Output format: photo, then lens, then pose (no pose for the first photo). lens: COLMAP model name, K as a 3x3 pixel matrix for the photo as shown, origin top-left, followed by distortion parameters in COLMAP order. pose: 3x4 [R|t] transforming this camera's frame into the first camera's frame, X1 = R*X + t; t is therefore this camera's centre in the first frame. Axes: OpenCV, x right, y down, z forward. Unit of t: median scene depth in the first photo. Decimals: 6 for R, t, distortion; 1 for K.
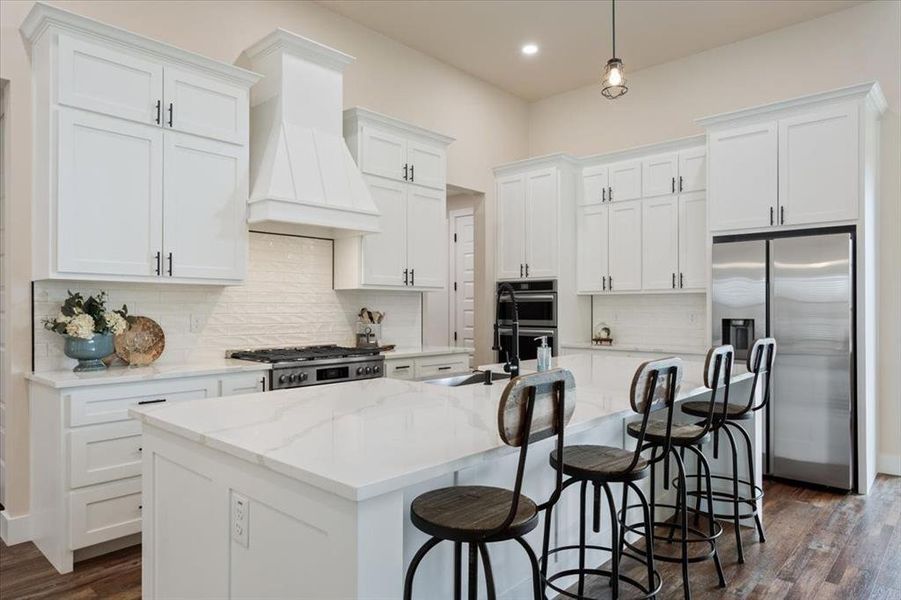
lens RADIAL K [[568.6, 0, 446.8], [0, 568.6, 303.2], [0, 0, 1]] dist [0.000046, 0.000128]
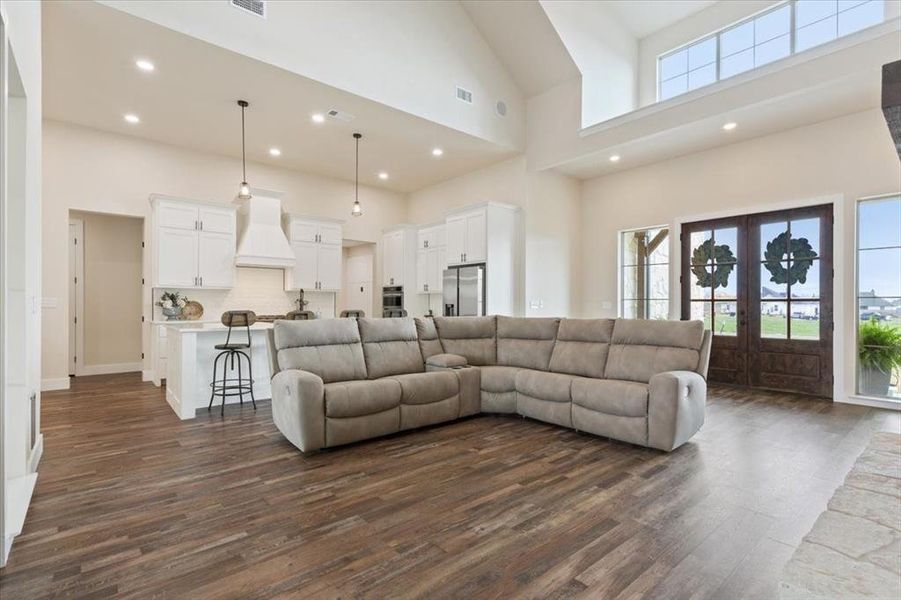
lens RADIAL K [[421.9, 0, 435.3], [0, 421.9, 304.5], [0, 0, 1]] dist [0.001548, 0.000139]
pose [[0.990639, 0.003887, -0.136449, 0.661357], [-0.002721, 0.999958, 0.008731, 0.014370], [0.136478, -0.008278, 0.990609, -0.617279]]
